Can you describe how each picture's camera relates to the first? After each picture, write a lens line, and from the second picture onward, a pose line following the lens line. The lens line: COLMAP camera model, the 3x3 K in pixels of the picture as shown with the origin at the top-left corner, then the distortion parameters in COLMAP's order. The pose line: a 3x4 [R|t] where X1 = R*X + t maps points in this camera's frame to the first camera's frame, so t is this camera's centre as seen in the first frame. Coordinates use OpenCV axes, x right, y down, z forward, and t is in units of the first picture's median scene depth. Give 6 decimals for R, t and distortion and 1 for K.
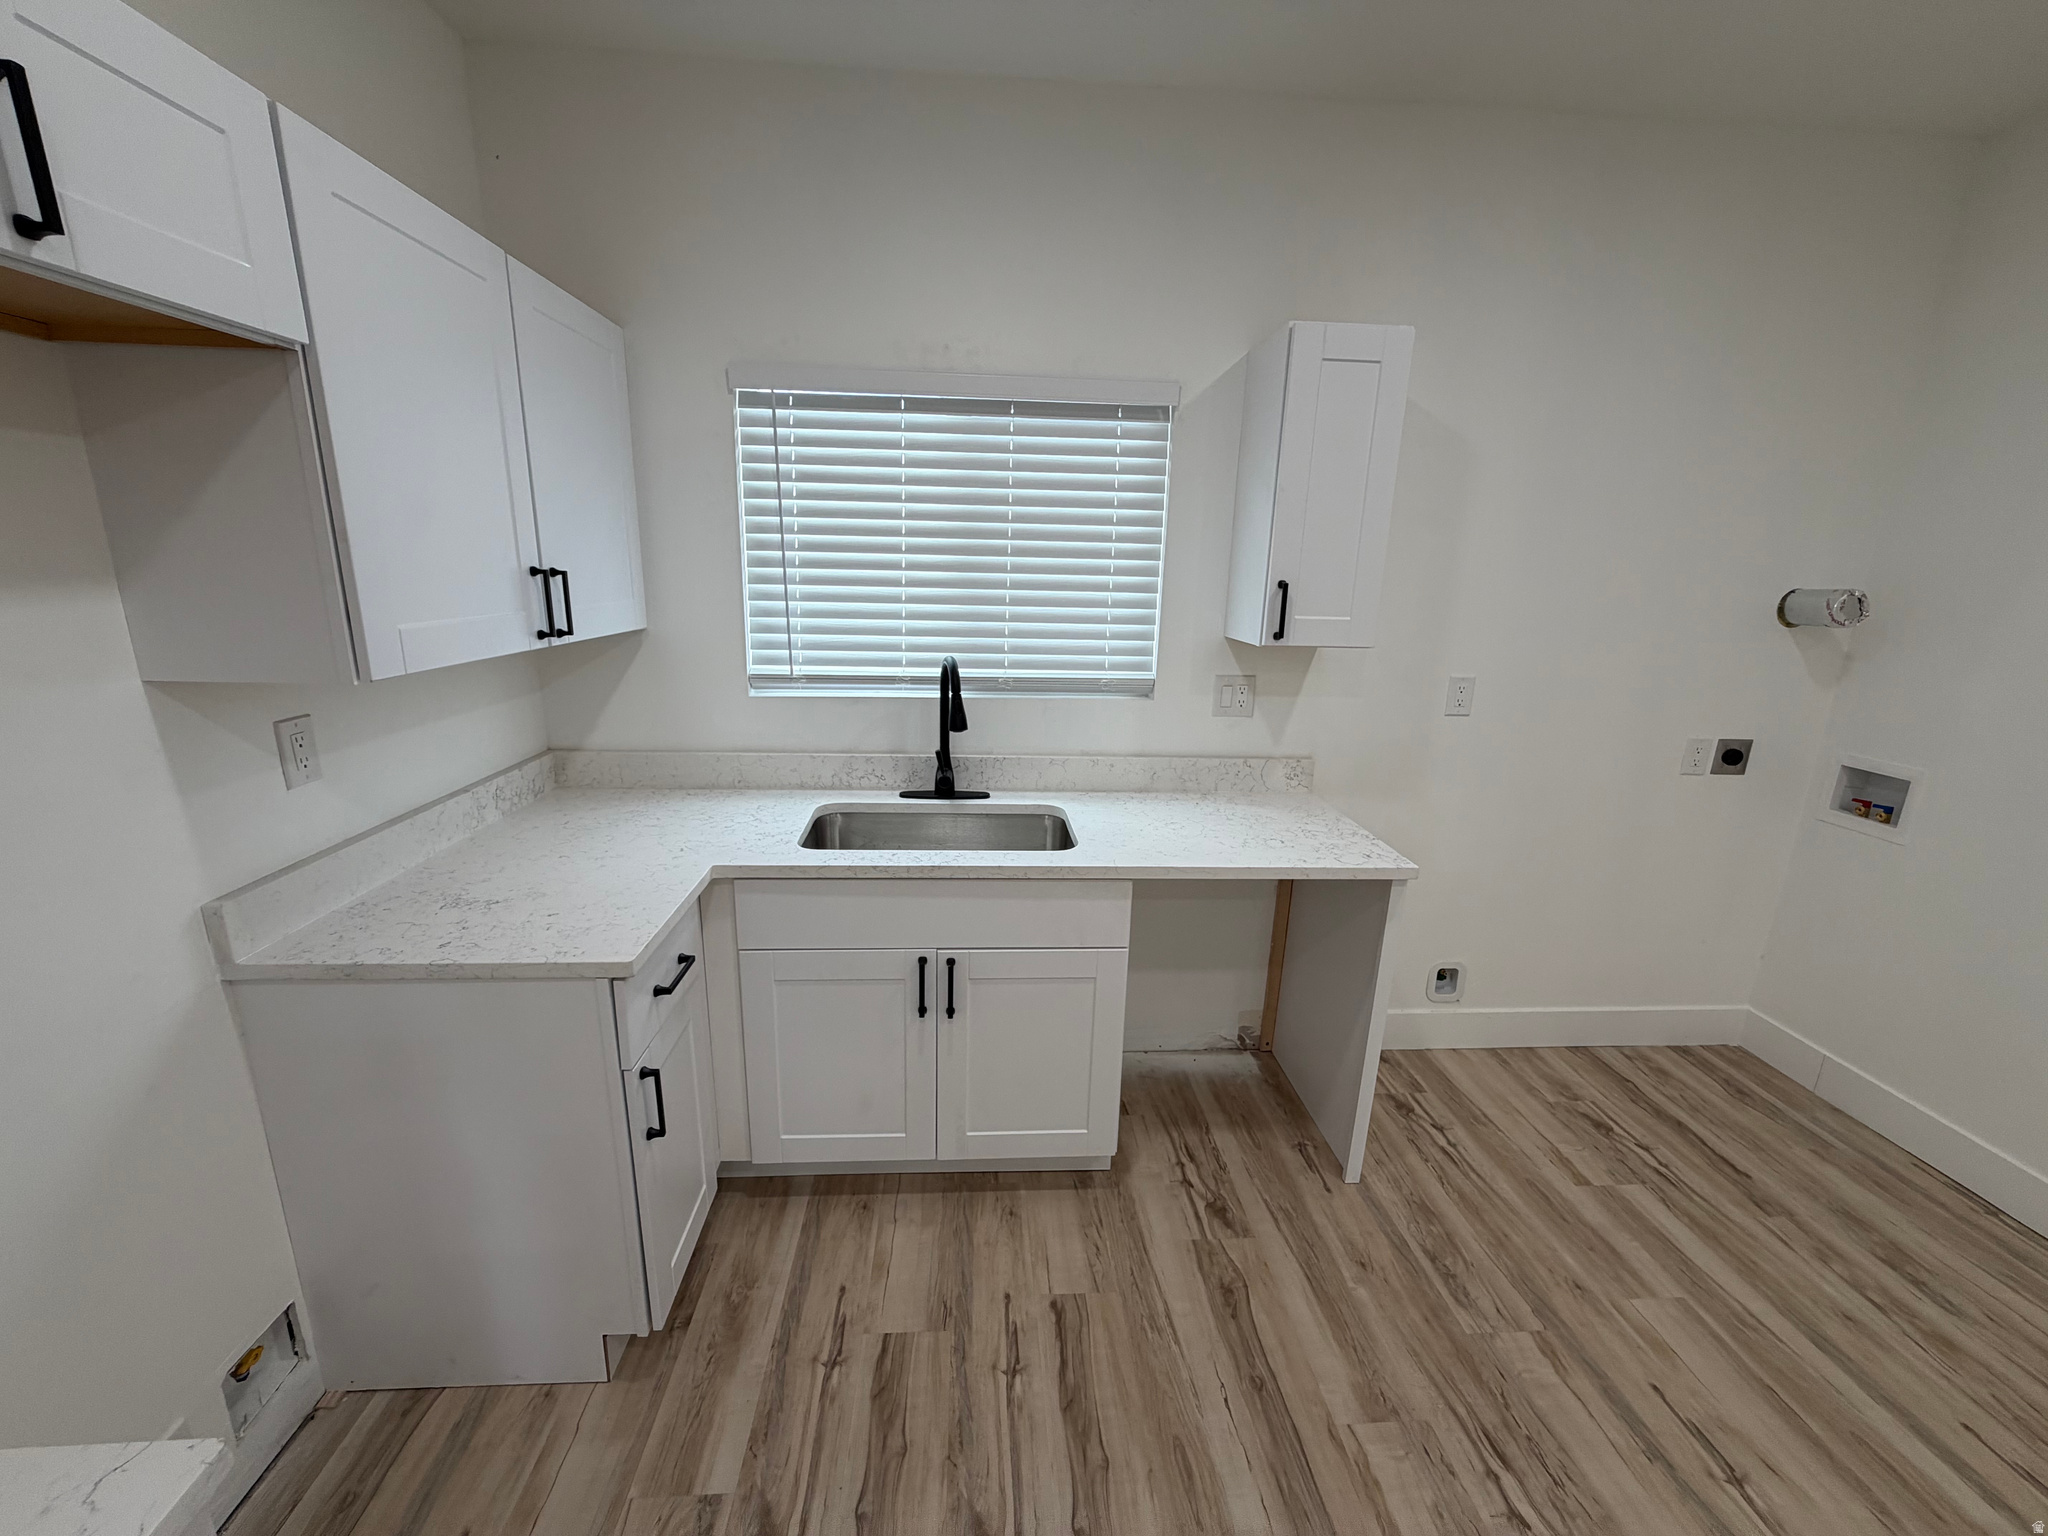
lens RADIAL K [[815.1, 0, 1035.7], [0, 815.1, 767.0], [0, 0, 1]] dist [0.001838, 0.000304]
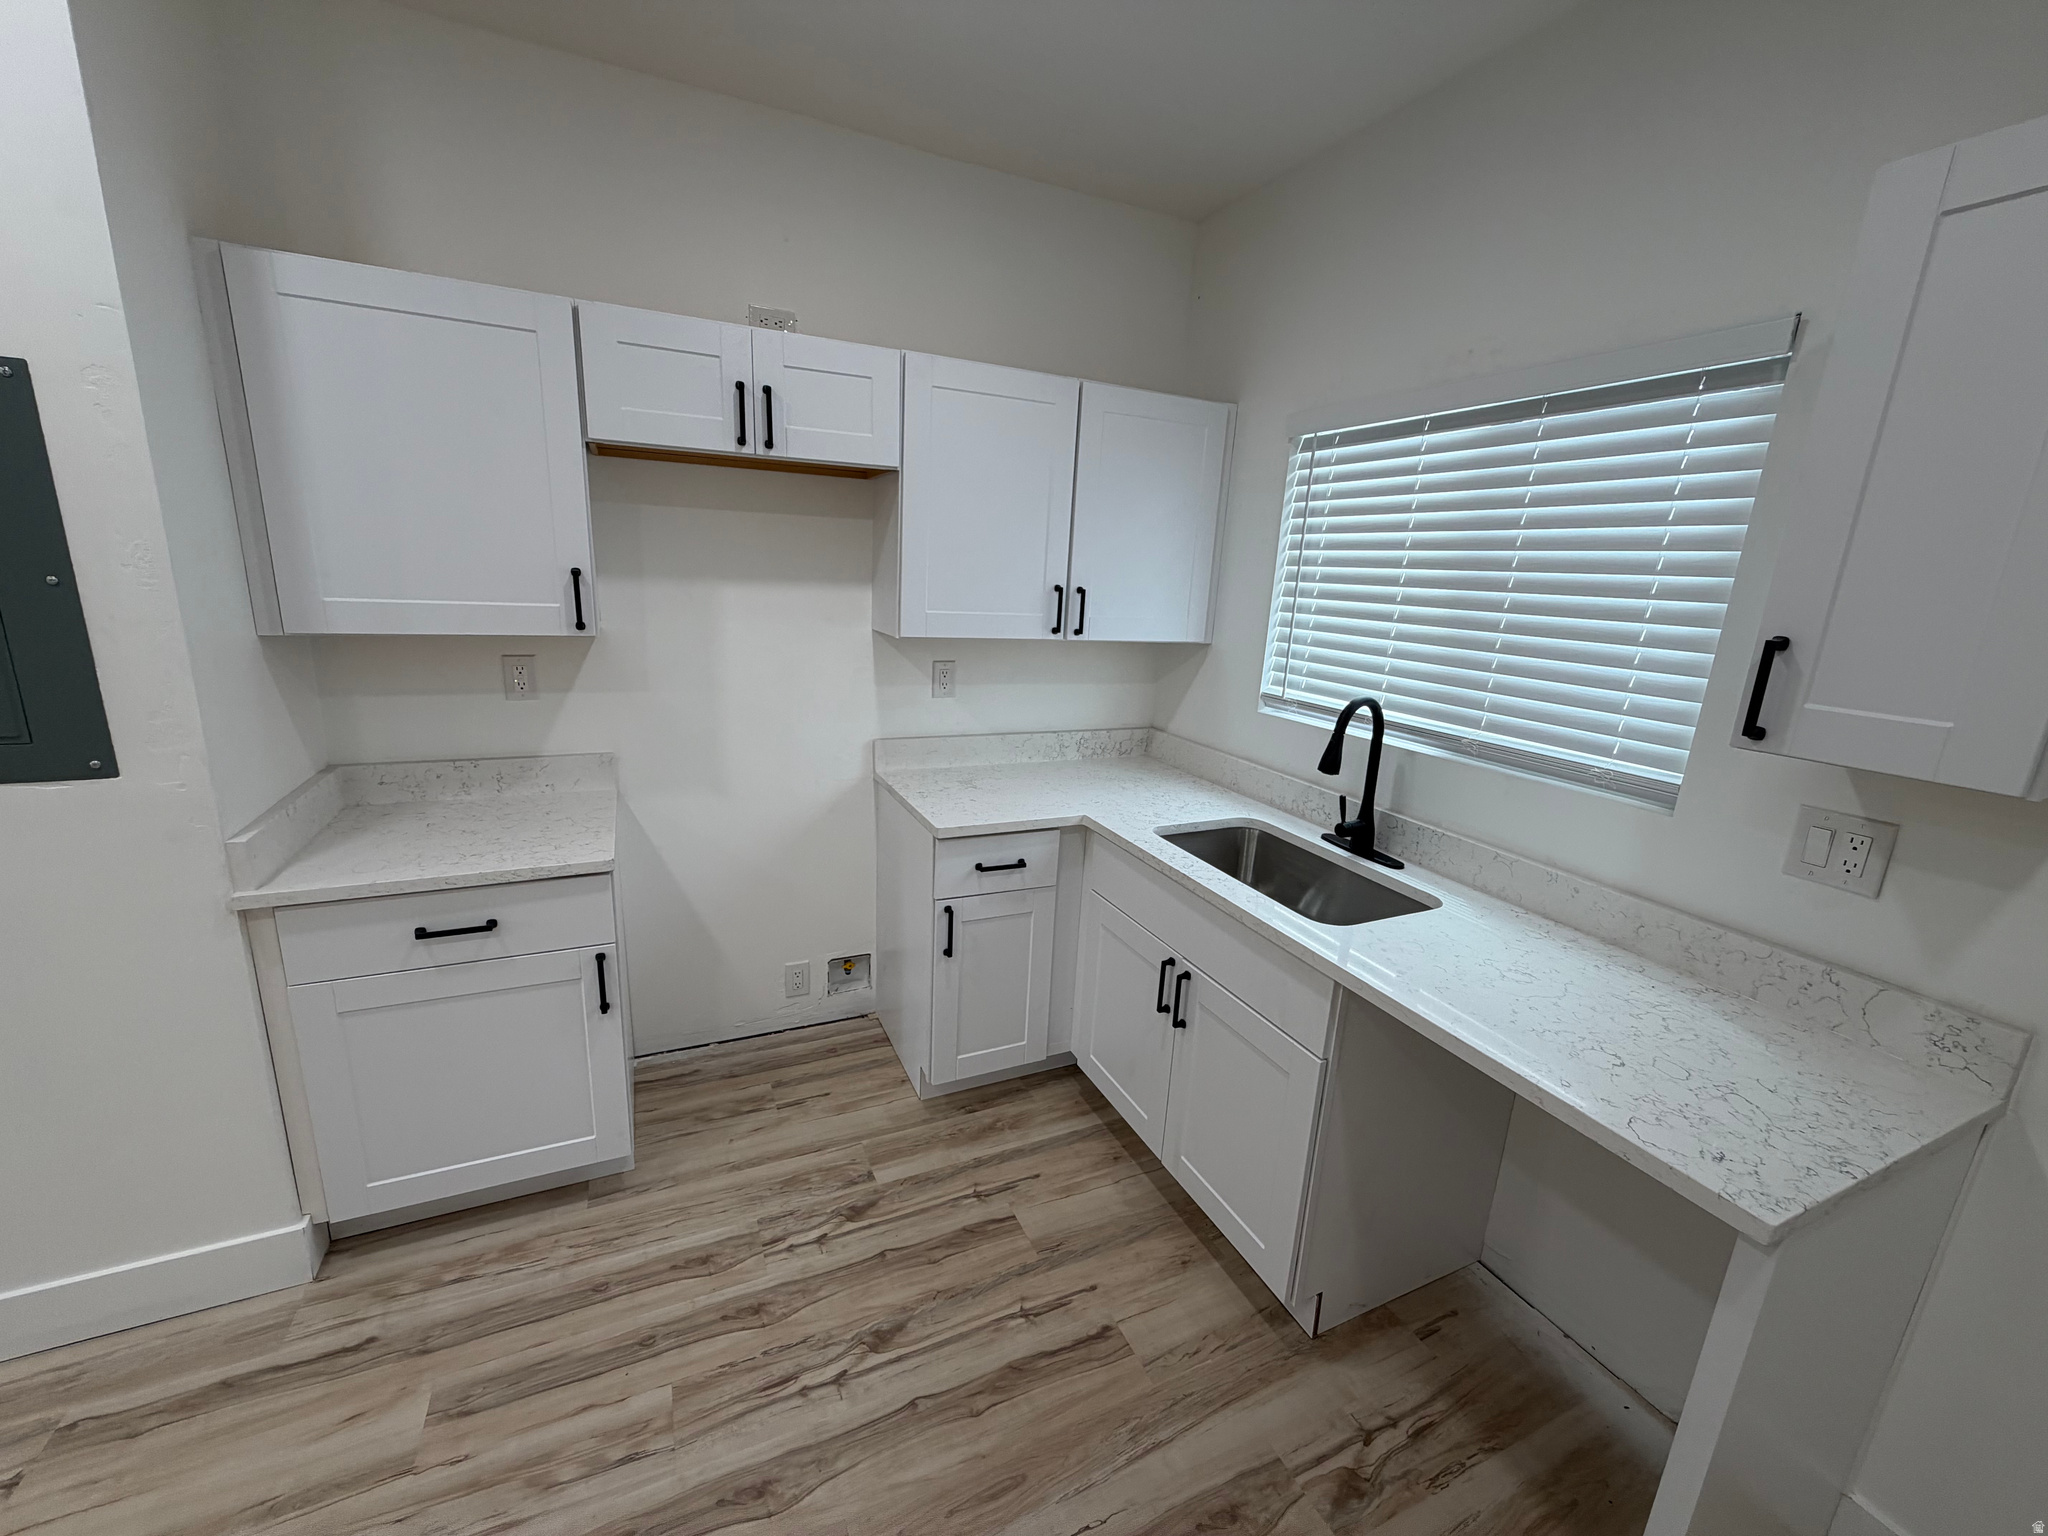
lens RADIAL K [[818.3, 0, 1021.1], [0, 818.3, 768.1], [0, 0, 1]] dist [-0.000918, 0.000055]
pose [[0.357404, 0.214692, -0.908939, 0.678226], [-0.268196, 0.955823, 0.120308, -0.073763], [0.894613, 0.200775, 0.399194, 0.345194]]
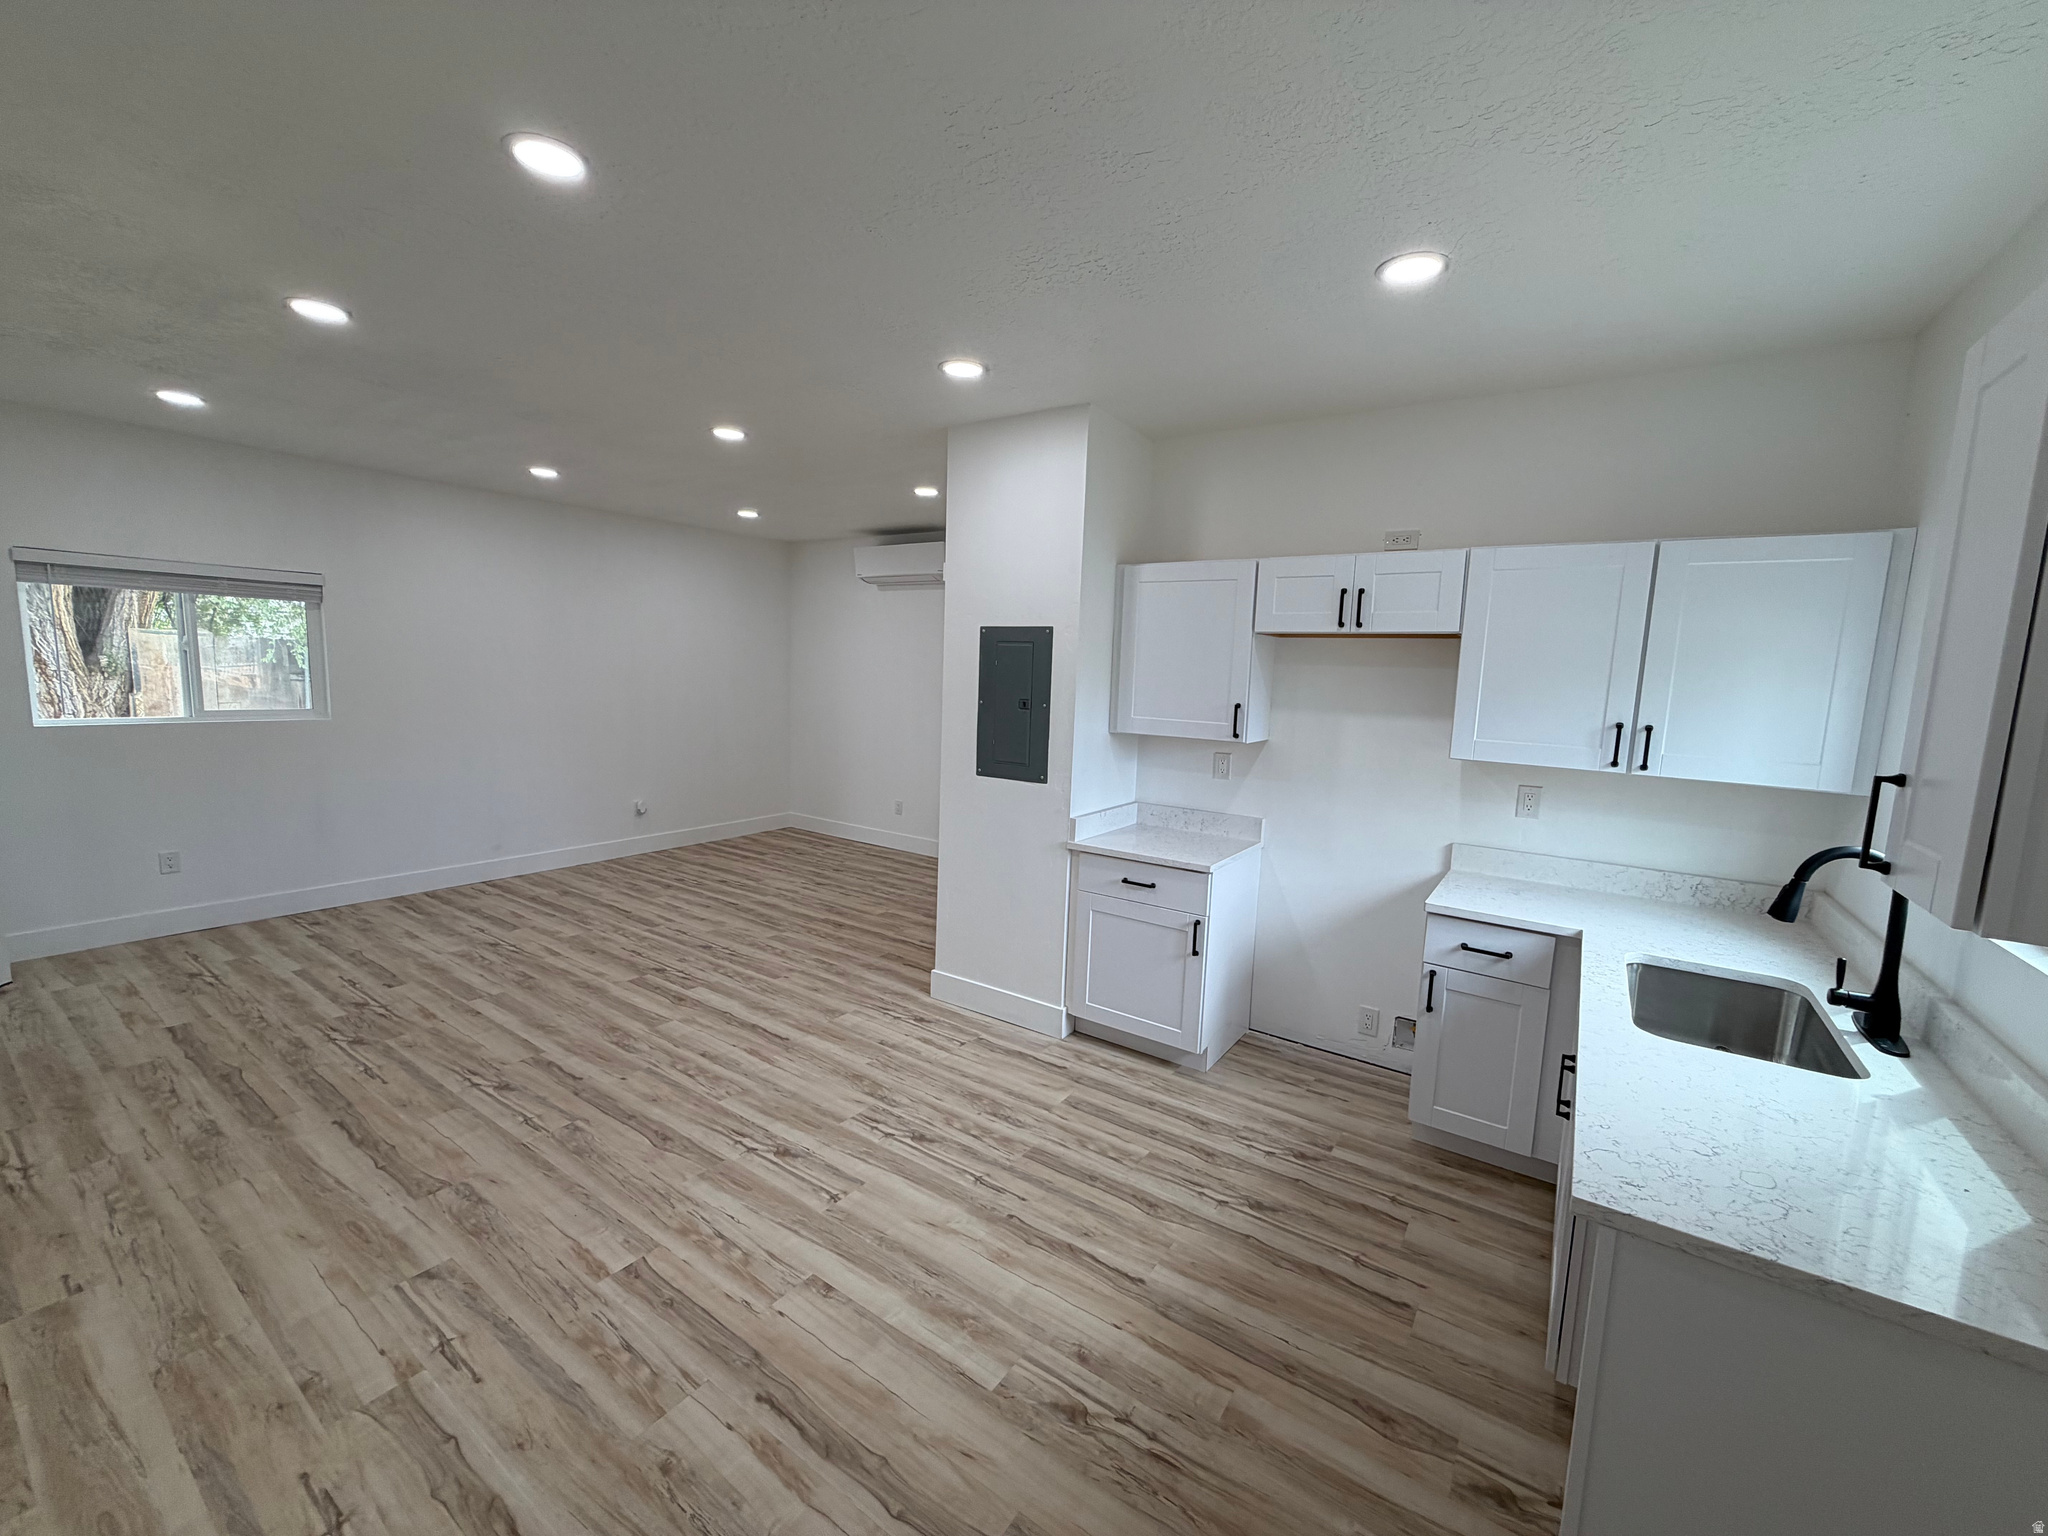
lens RADIAL K [[818.3, 0, 1021.1], [0, 818.3, 768.1], [0, 0, 1]] dist [-0.000918, 0.000055]
pose [[-0.619788, 0.049883, -0.783182, 1.189029], [-0.242486, 0.936969, 0.251574, -0.238896], [0.746367, 0.345833, -0.568626, 0.904983]]
